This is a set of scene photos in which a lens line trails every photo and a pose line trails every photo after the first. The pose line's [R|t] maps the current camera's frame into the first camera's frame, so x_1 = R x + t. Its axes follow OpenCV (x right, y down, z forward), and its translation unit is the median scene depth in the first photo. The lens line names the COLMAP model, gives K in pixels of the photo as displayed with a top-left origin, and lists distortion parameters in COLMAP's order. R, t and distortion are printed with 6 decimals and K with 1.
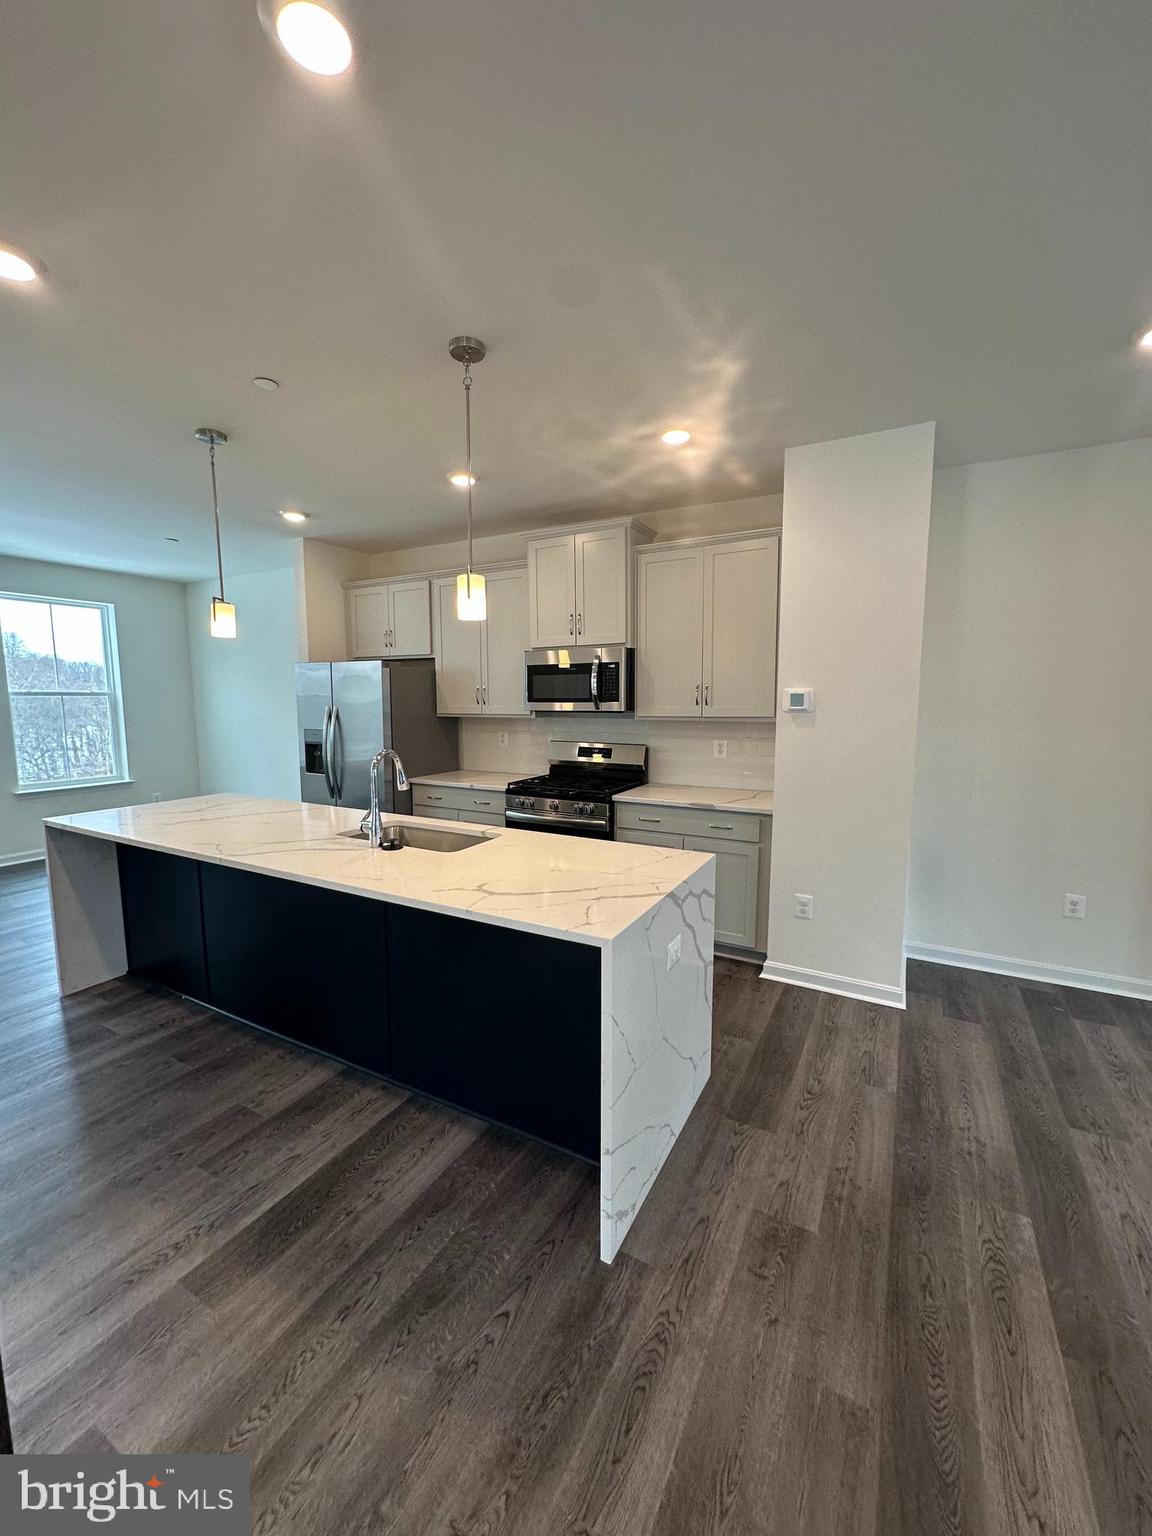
lens RADIAL K [[617.2, 0, 576.0], [0, 617.2, 768.0], [0, 0, 1]] dist [-0.001058, -0.000138]
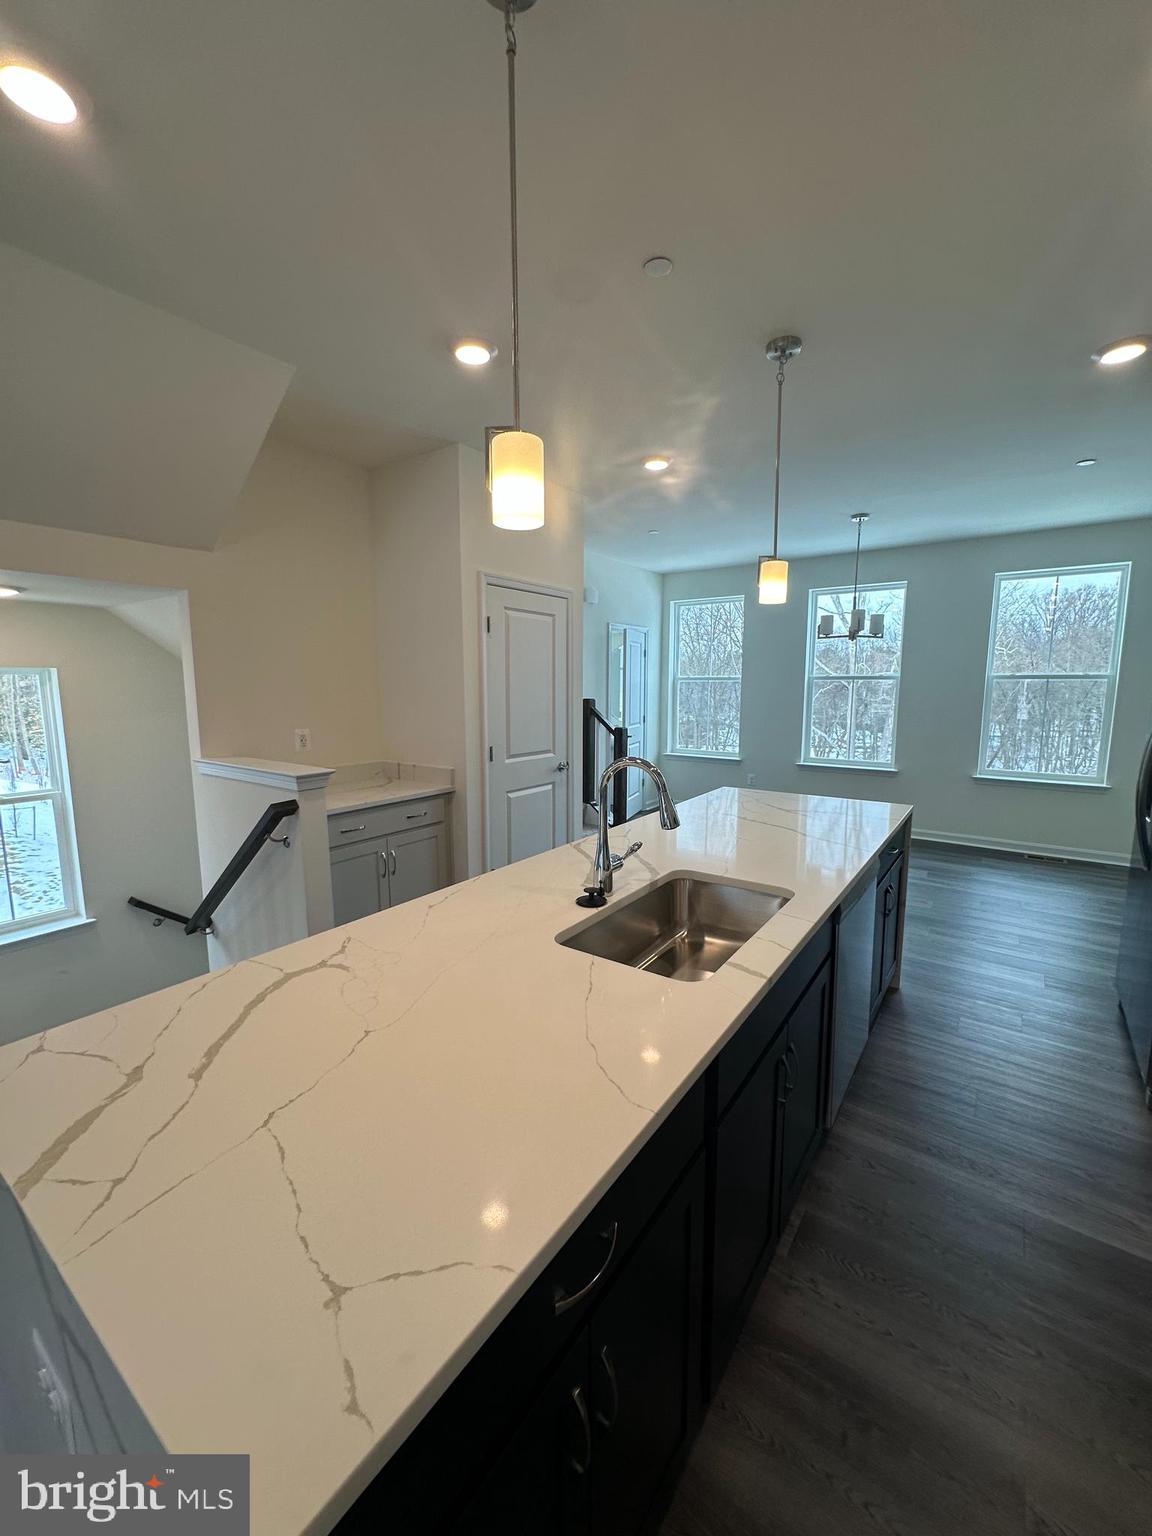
lens RADIAL K [[617.2, 0, 576.0], [0, 617.2, 768.0], [0, 0, 1]] dist [-0.001058, -0.000138]
pose [[-0.115768, 0.139321, -0.983457, 0.429409], [-0.117565, 0.981232, 0.152845, -0.141178], [0.986294, 0.133315, -0.097216, 1.309286]]
